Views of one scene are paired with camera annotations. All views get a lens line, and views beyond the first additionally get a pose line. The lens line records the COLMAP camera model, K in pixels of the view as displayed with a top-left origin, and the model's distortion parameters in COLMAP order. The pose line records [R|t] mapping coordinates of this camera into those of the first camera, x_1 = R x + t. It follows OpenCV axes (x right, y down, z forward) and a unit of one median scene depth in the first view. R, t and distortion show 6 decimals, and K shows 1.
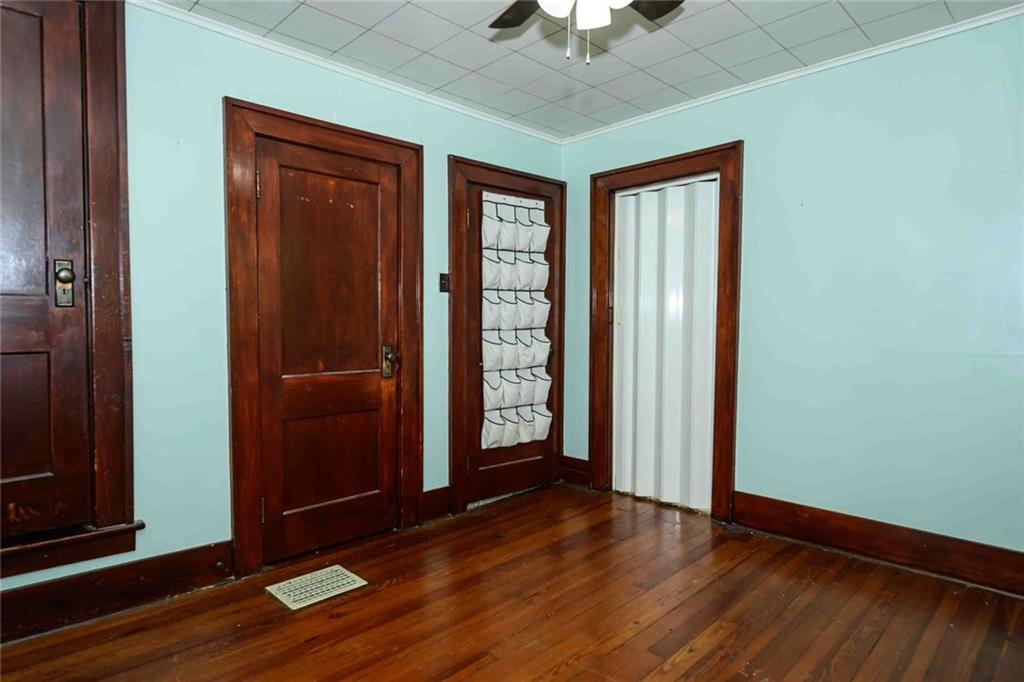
lens RADIAL K [[586.3, 0, 507.2], [0, 586.3, 335.1], [0, 0, 1]] dist [0.000248, -0.000740]
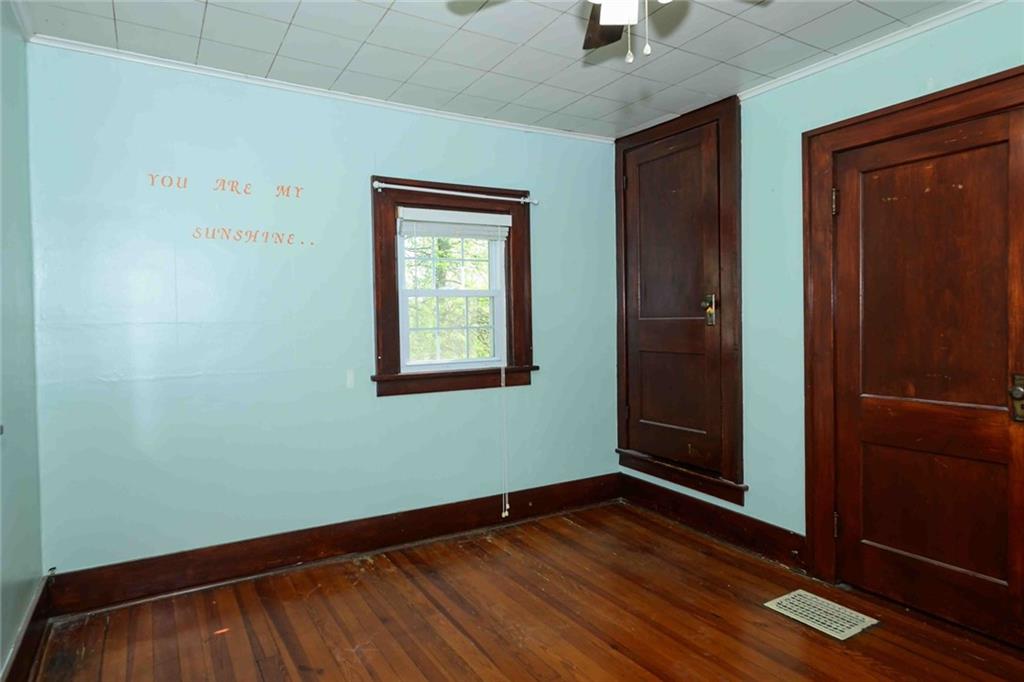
lens RADIAL K [[586.3, 0, 507.2], [0, 586.3, 335.1], [0, 0, 1]] dist [0.000248, -0.000740]
pose [[-0.232229, 0.012235, -0.972584, 0.660246], [-0.023766, 0.999551, 0.018249, -0.028878], [0.972371, 0.027353, -0.231834, 0.653693]]
